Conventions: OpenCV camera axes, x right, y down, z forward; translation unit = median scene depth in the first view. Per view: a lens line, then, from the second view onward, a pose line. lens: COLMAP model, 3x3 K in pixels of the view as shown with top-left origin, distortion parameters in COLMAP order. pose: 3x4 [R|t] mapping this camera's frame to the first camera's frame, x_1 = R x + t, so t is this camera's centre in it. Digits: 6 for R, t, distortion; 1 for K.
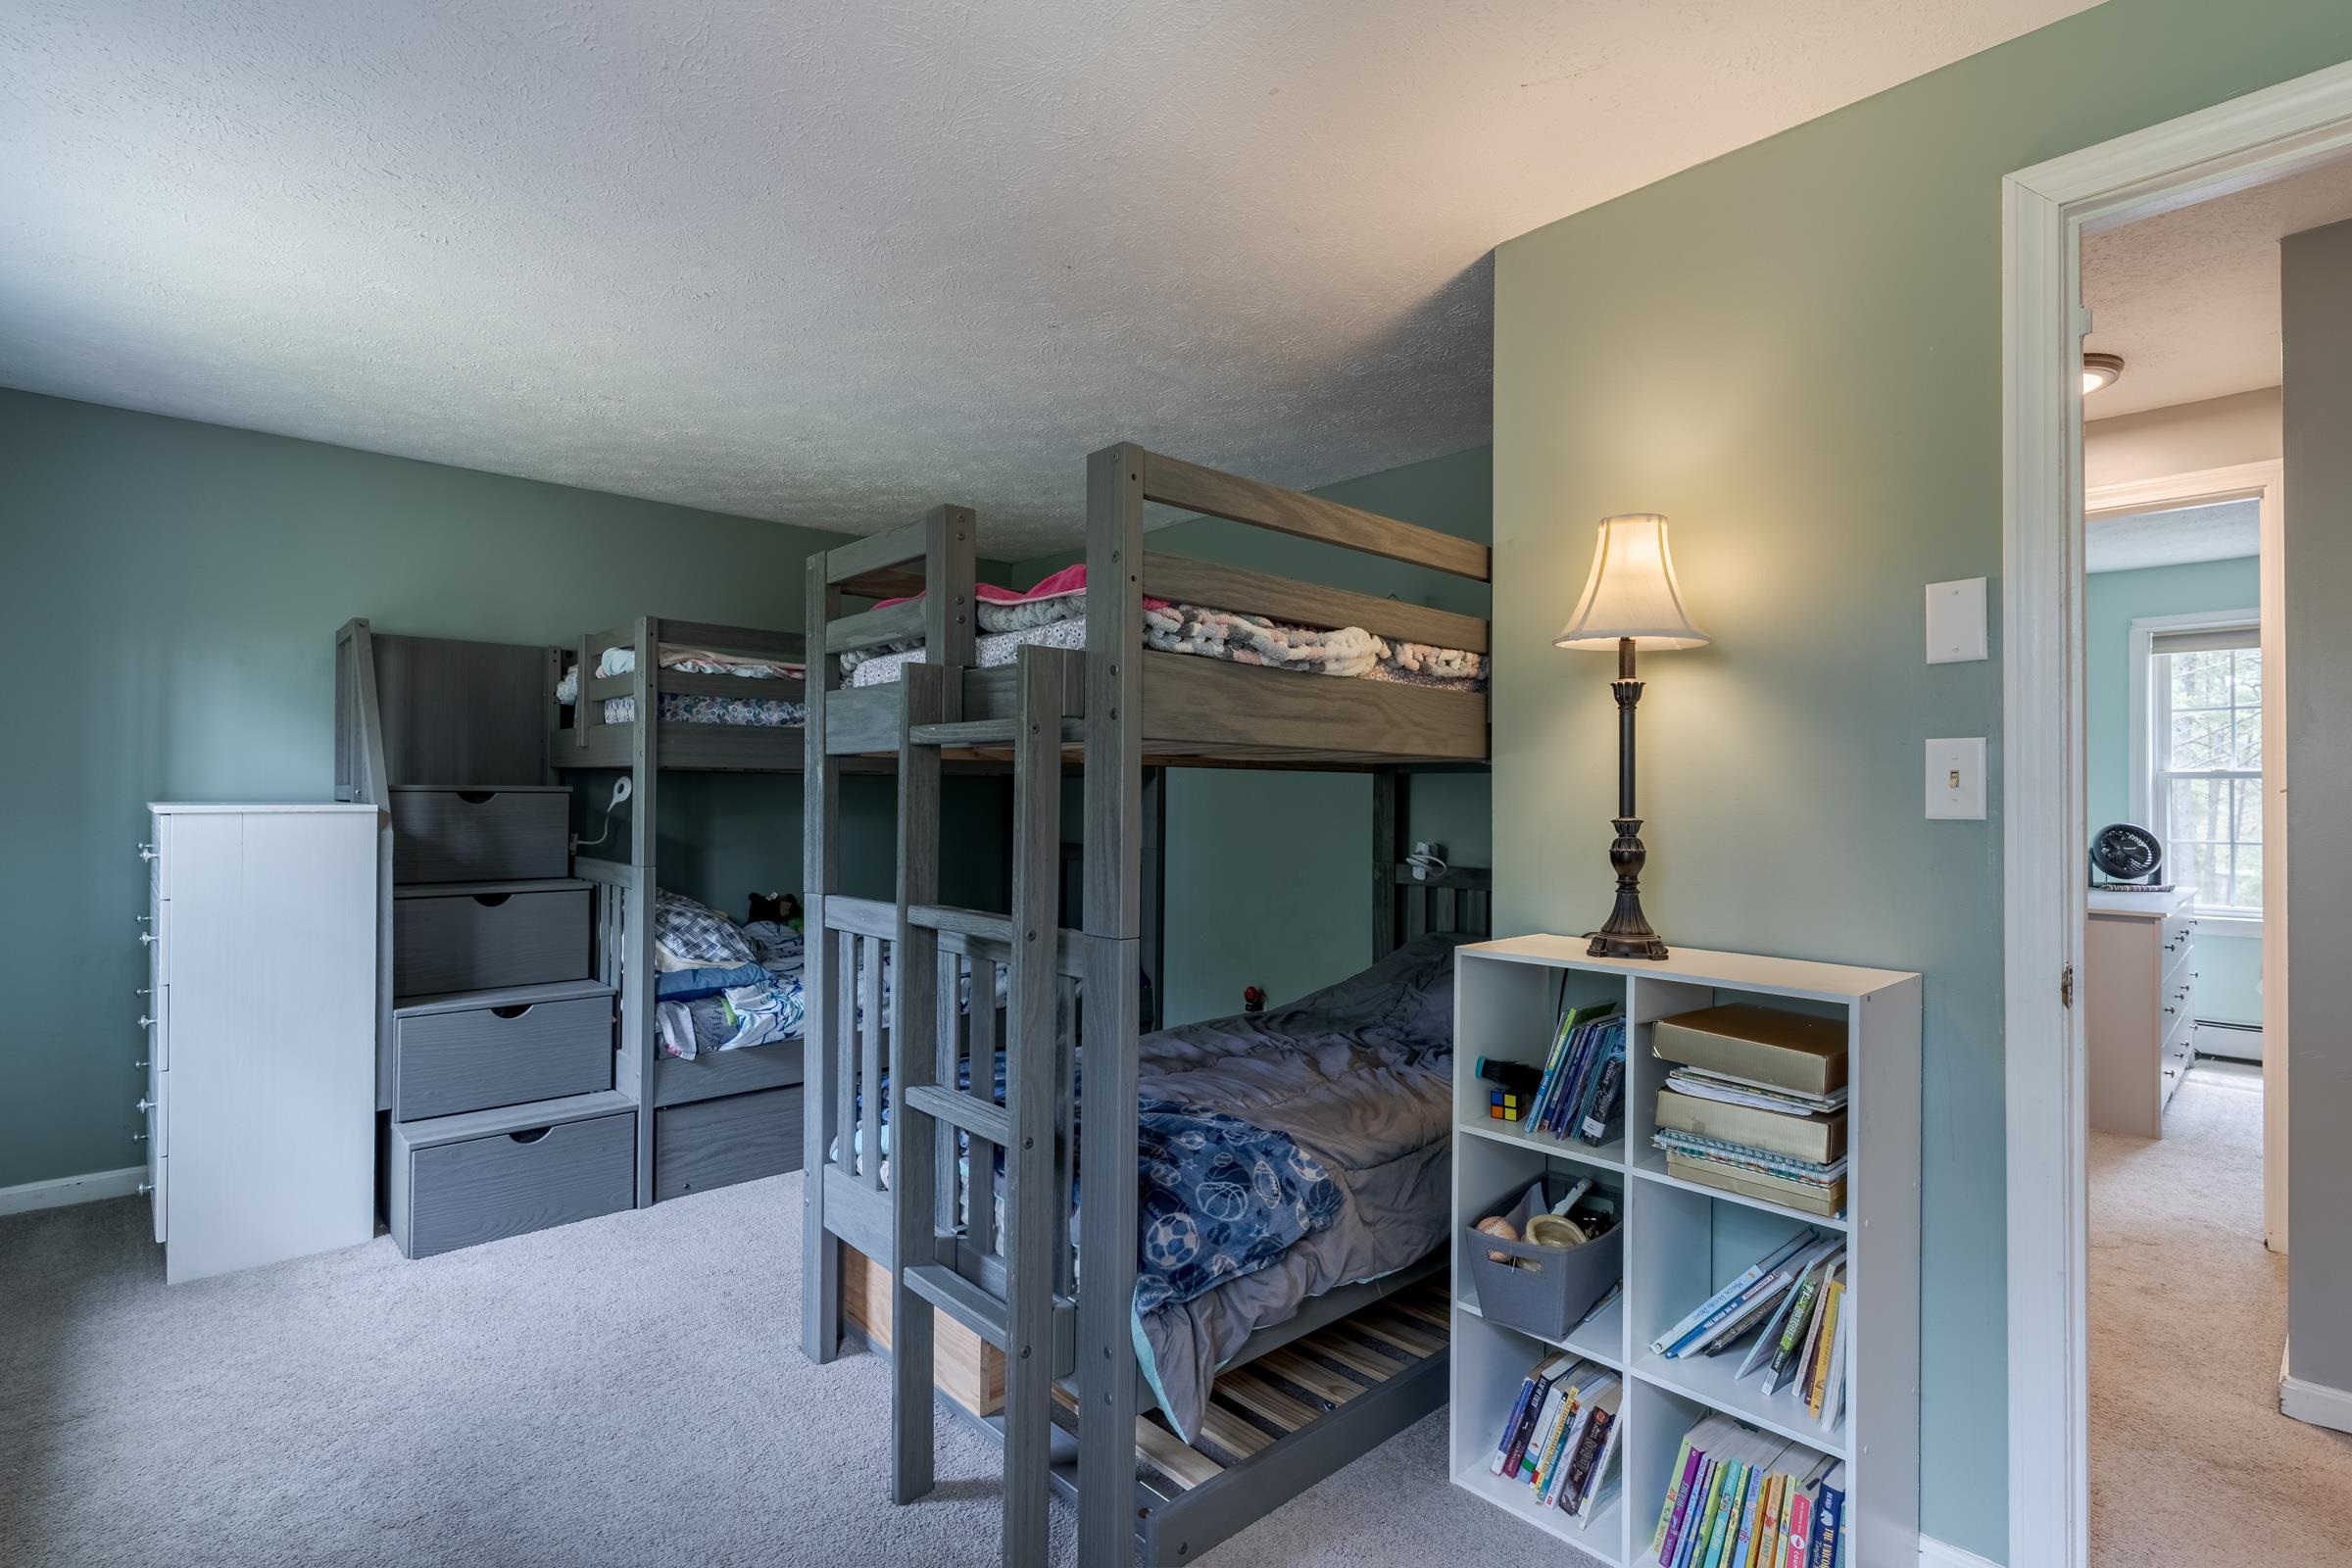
lens RADIAL K [[1122.0, 0, 1172.3], [0, 1122.0, 787.1], [0, 0, 1]] dist [0.005015, -0.001701]
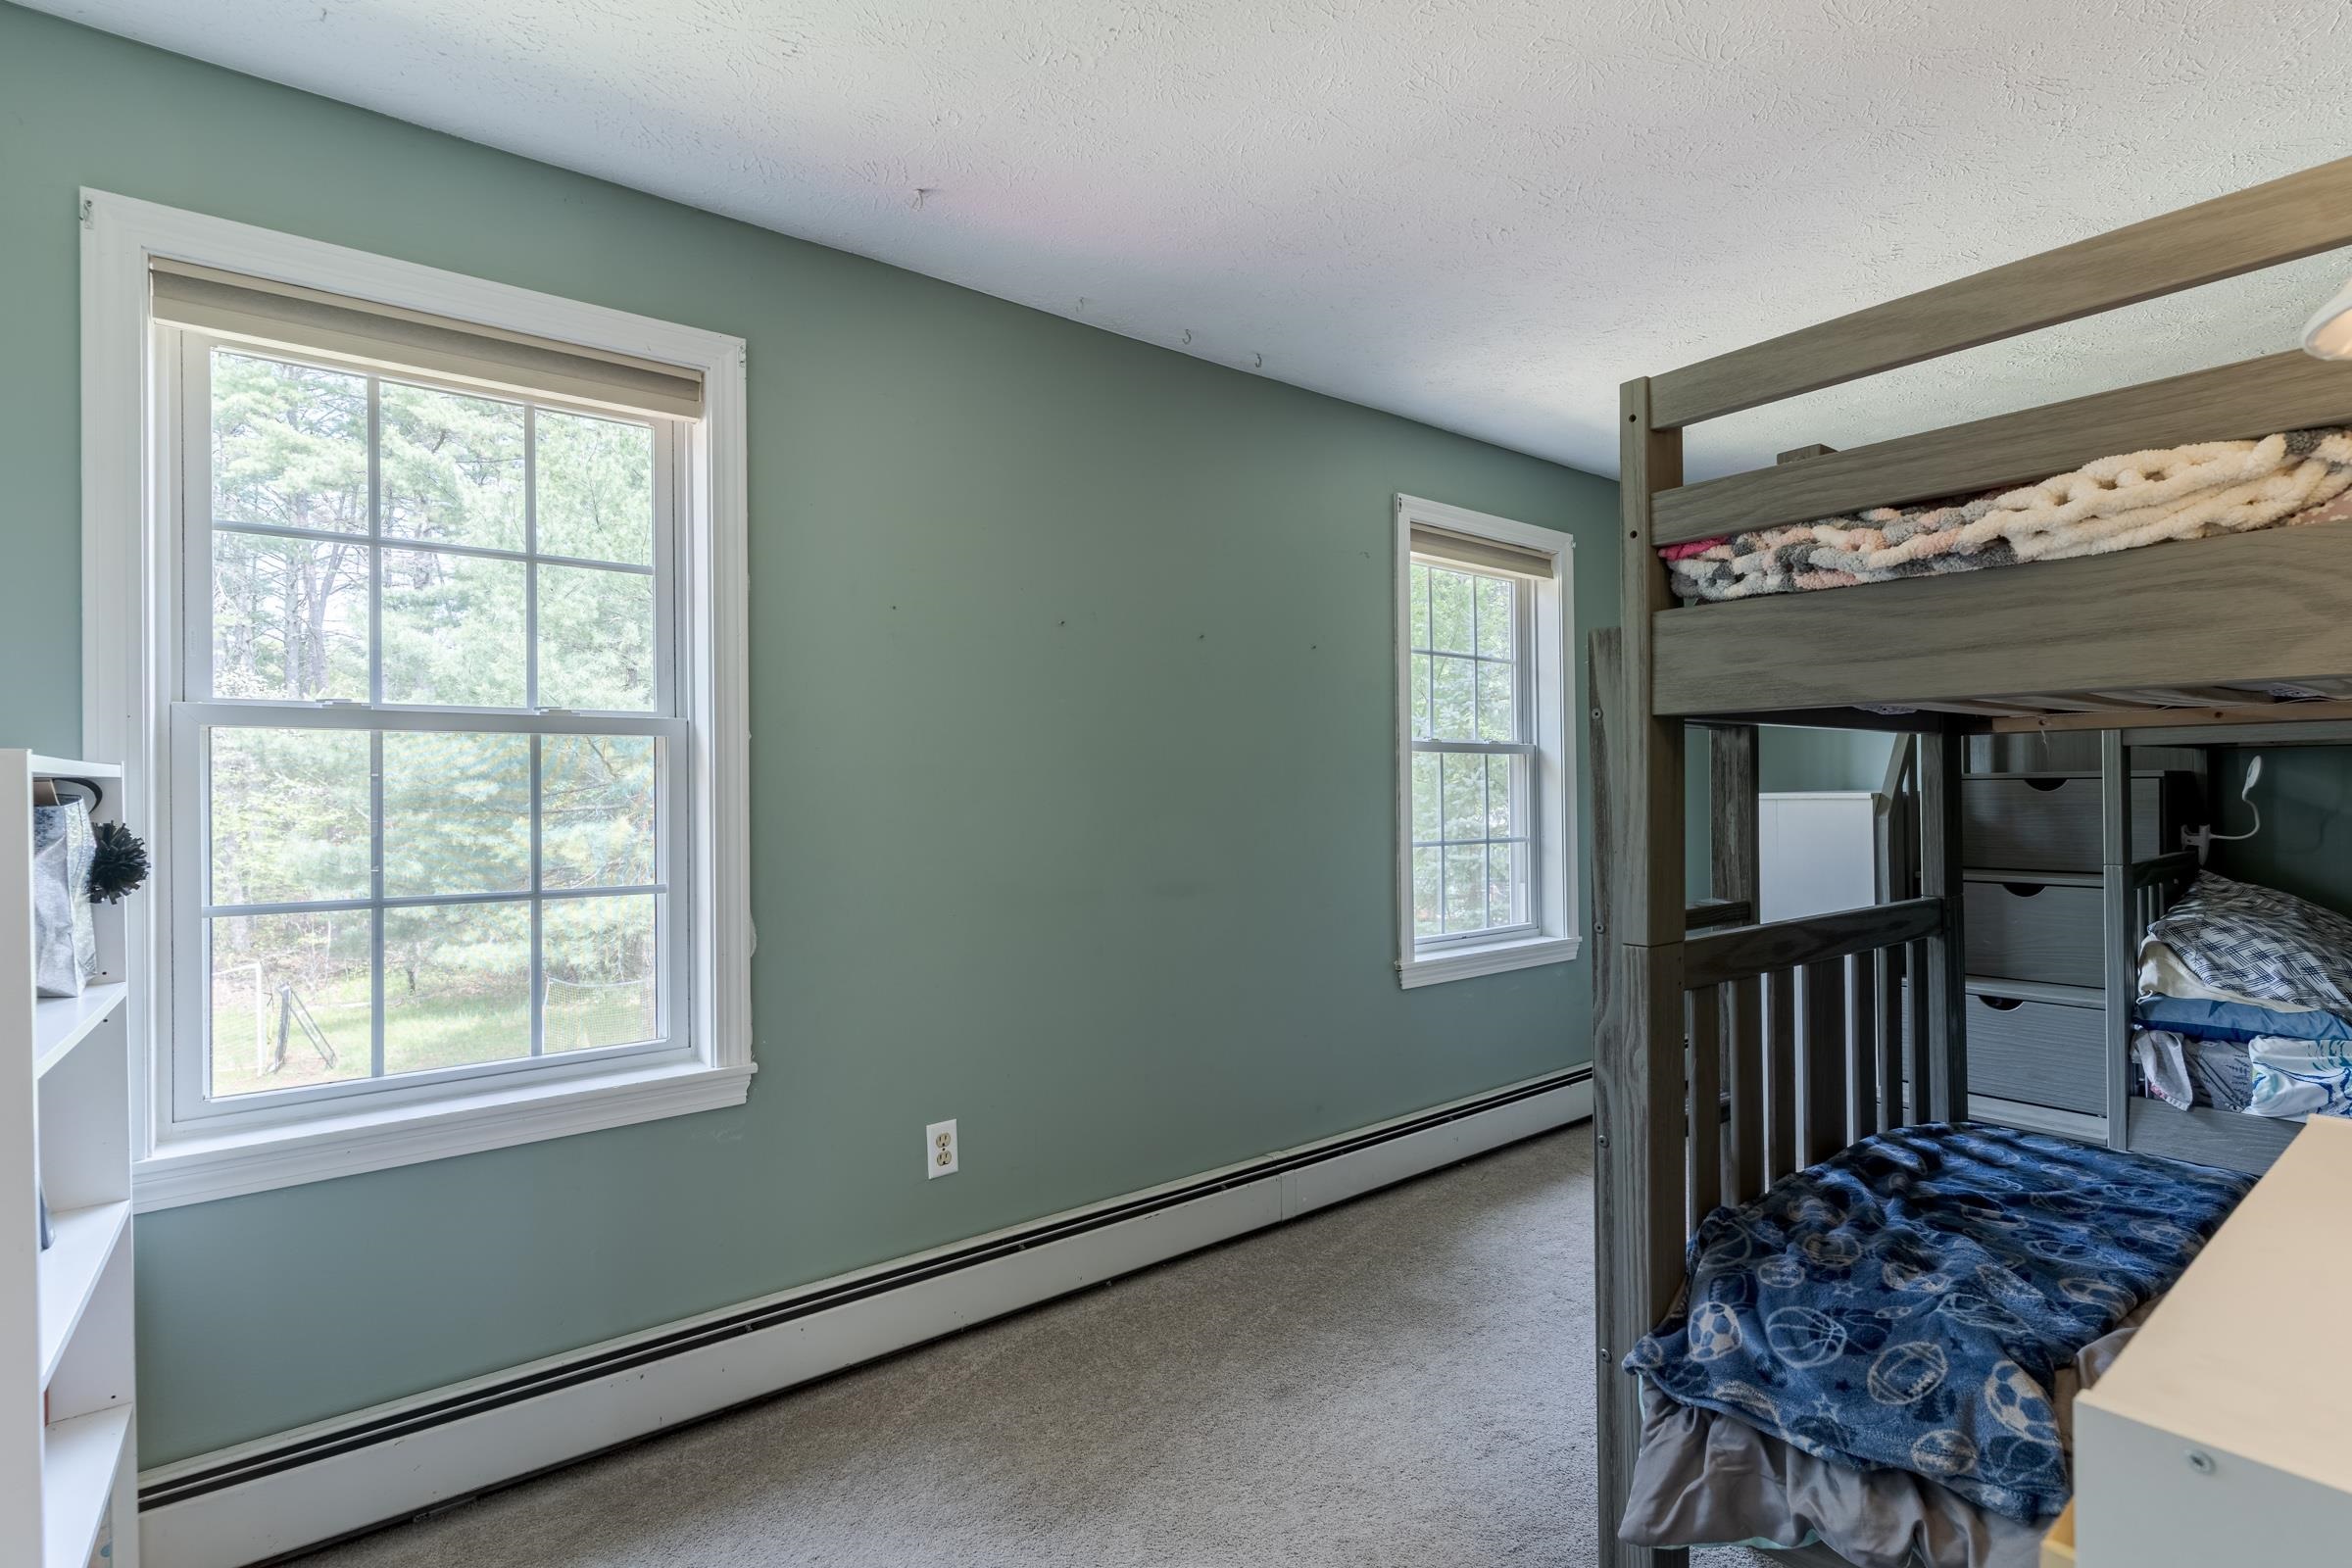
lens RADIAL K [[1122.0, 0, 1183.4], [0, 1122.0, 788.0], [0, 0, 1]] dist [0.005015, -0.001701]
pose [[-0.080688, -0.007209, -0.996713, 0.427013], [0.020120, 0.999758, -0.008860, 0.006097], [0.996536, -0.020768, -0.080523, 0.354684]]
